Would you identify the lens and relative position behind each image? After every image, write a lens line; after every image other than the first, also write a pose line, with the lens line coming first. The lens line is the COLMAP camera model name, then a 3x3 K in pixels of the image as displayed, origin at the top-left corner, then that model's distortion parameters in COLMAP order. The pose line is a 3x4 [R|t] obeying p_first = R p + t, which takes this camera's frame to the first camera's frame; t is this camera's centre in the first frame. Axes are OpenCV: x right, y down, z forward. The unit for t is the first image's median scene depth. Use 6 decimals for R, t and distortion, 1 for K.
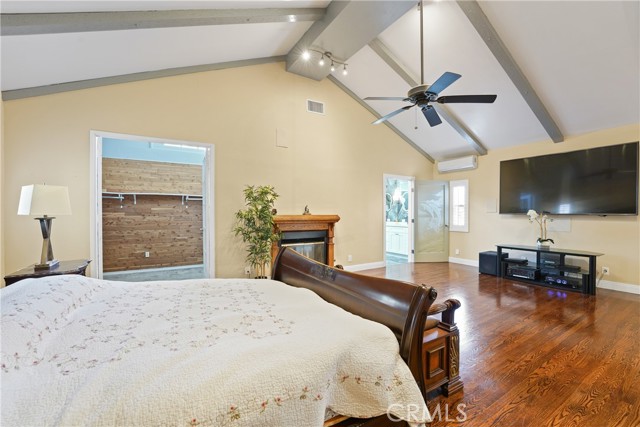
lens RADIAL K [[264.0, 0, 318.5], [0, 264.0, 211.7], [0, 0, 1]] dist [-0.023715, 0.001597]
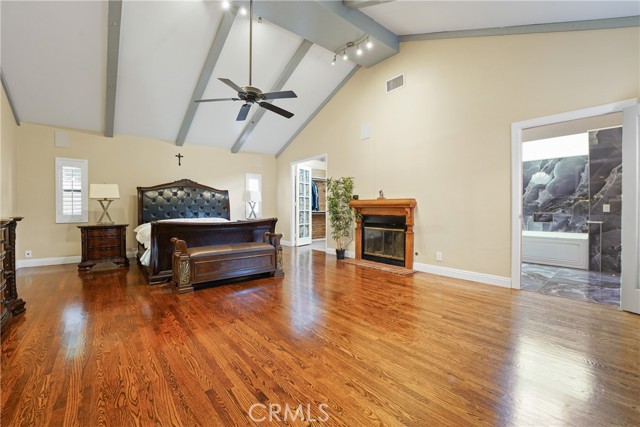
lens RADIAL K [[264.0, 0, 317.3], [0, 264.0, 210.0], [0, 0, 1]] dist [-0.023715, 0.001597]
pose [[0.156135, -0.005748, -0.987719, 0.851342], [-0.007711, 0.999946, -0.007038, 0.058666], [0.987706, 0.008715, 0.156082, 0.582876]]
